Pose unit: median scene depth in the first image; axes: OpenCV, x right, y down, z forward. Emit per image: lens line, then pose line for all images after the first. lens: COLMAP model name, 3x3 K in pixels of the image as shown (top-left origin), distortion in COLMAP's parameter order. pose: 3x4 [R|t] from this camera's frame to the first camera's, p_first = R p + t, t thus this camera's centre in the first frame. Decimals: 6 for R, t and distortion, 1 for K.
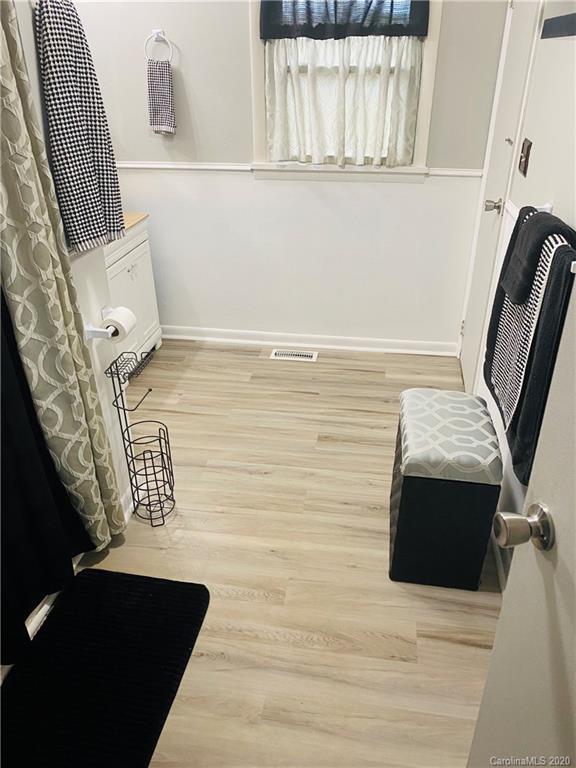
lens RADIAL K [[582.2, 0, 285.8], [0, 582.2, 385.2], [0, 0, 1]] dist [0.024165, -0.034258]
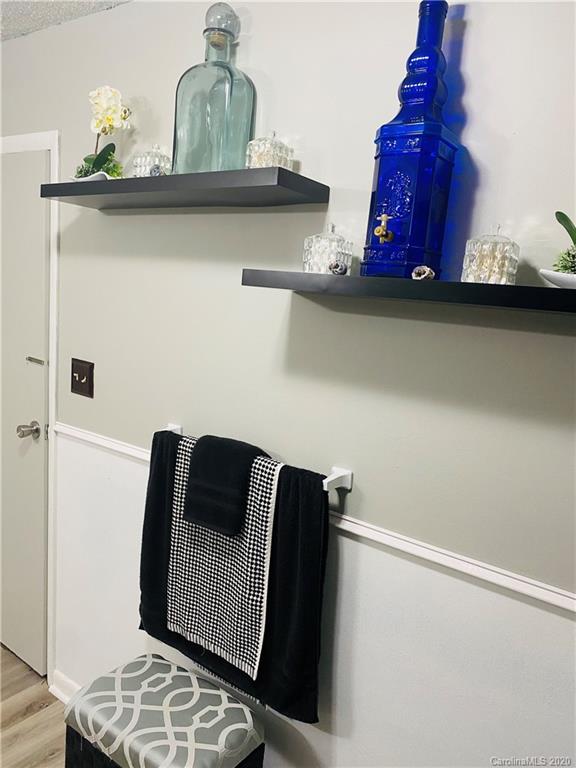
lens RADIAL K [[582.2, 0, 286.9], [0, 582.2, 384.8], [0, 0, 1]] dist [0.024165, -0.034258]
pose [[0.446433, -0.106023, 0.888514, -0.300041], [0.369394, 0.926235, -0.075078, -0.218190], [-0.815012, 0.361729, 0.452667, 0.365164]]
